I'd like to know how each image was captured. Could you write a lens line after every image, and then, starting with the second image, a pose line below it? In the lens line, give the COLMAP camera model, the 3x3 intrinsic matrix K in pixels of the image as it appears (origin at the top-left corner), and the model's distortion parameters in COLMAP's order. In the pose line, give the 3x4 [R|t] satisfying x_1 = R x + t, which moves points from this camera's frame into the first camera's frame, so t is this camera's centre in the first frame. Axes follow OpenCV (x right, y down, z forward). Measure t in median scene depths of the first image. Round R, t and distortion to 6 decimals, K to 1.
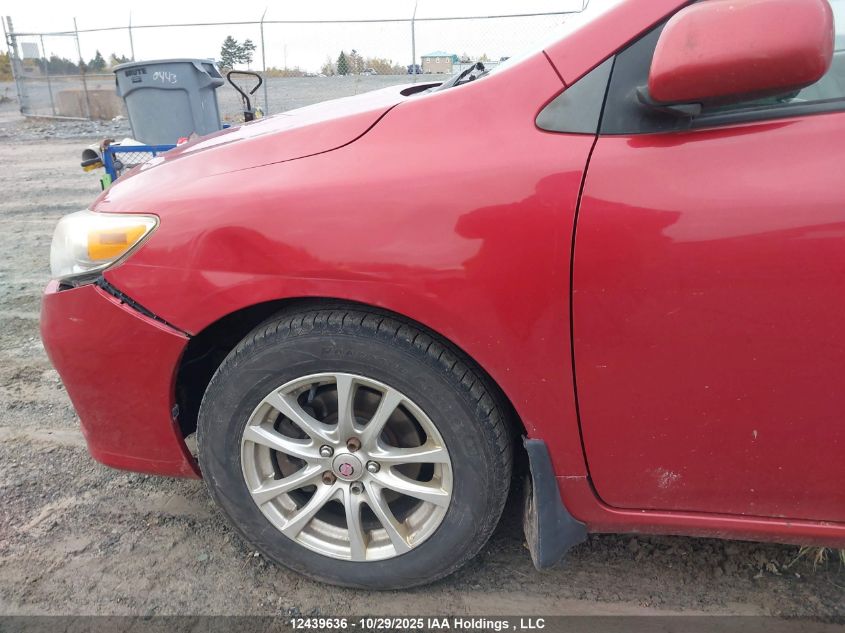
lens RADIAL K [[701.8, 0, 435.8], [0, 701.8, 318.6], [0, 0, 1]] dist [0.070672, -0.089217]
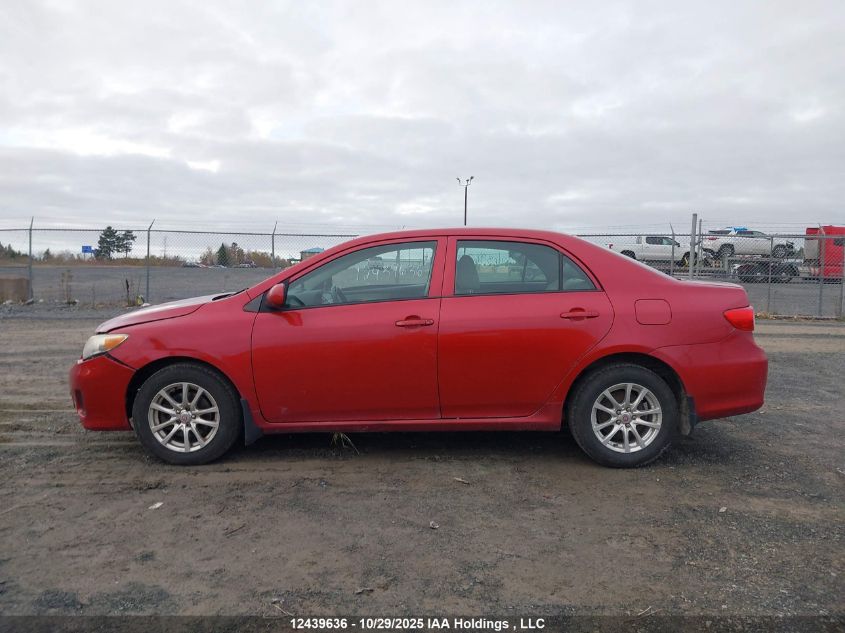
lens RADIAL K [[701.8, 0, 435.8], [0, 701.8, 318.6], [0, 0, 1]] dist [0.070672, -0.089217]
pose [[0.985595, 0.016045, 0.168361, 0.412685], [0.027901, 0.966424, -0.255434, 0.600071], [-0.166807, 0.256452, 0.952054, -2.158208]]
